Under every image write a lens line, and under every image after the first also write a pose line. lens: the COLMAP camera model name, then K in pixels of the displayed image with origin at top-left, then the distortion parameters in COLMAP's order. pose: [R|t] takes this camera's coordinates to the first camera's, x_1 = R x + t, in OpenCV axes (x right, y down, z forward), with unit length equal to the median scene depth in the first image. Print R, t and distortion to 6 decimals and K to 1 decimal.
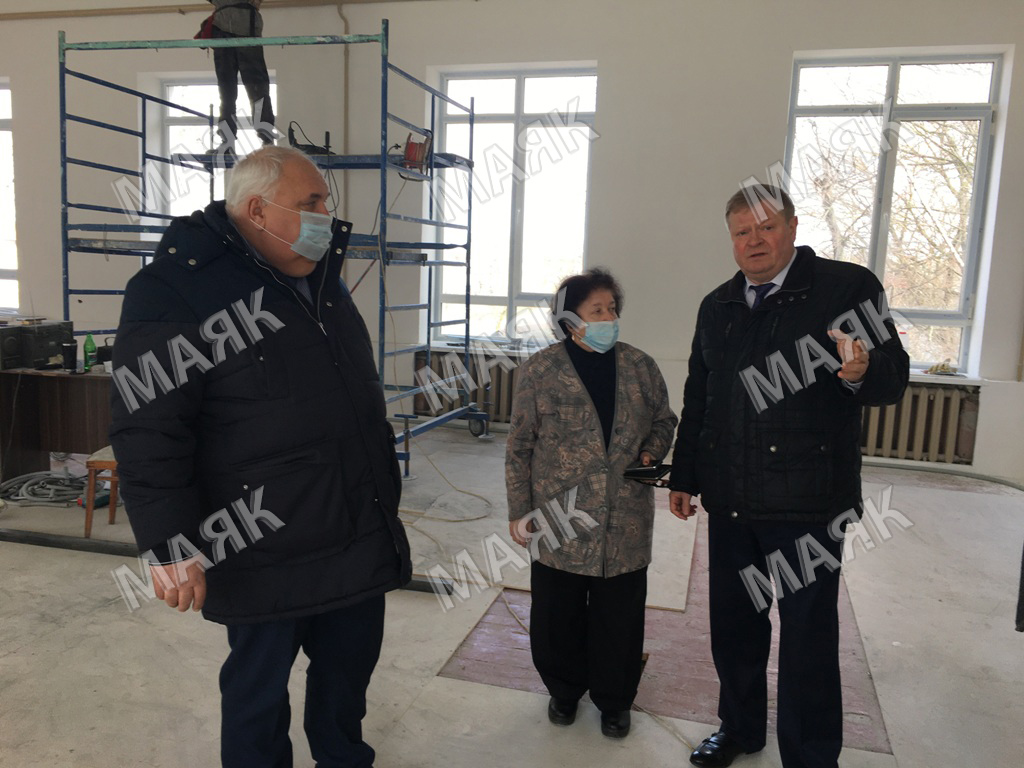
lens RADIAL K [[885.2, 0, 512.0], [0, 885.2, 384.0], [0, 0, 1]] dist [0.038372, -0.008594]
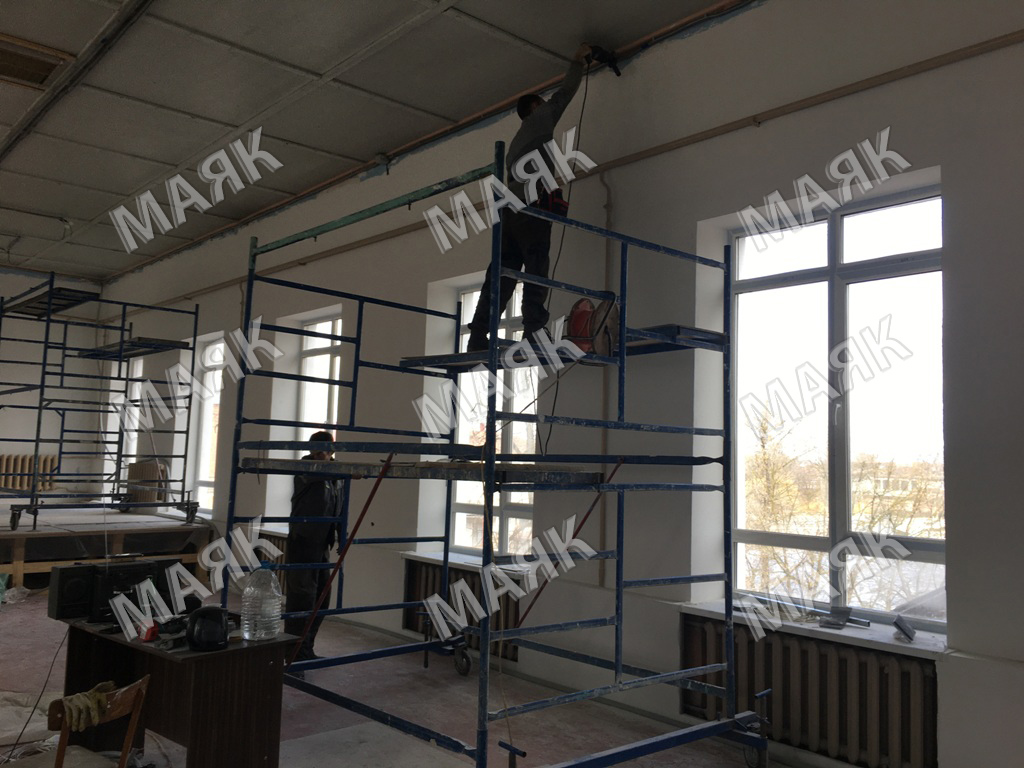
lens RADIAL K [[885.2, 0, 512.0], [0, 885.2, 384.0], [0, 0, 1]] dist [0.038372, -0.008594]
pose [[0.846055, -0.055228, -0.530227, 0.168709], [-0.072329, 0.973530, -0.216814, -0.056012], [0.528166, 0.221787, 0.819665, 0.357956]]
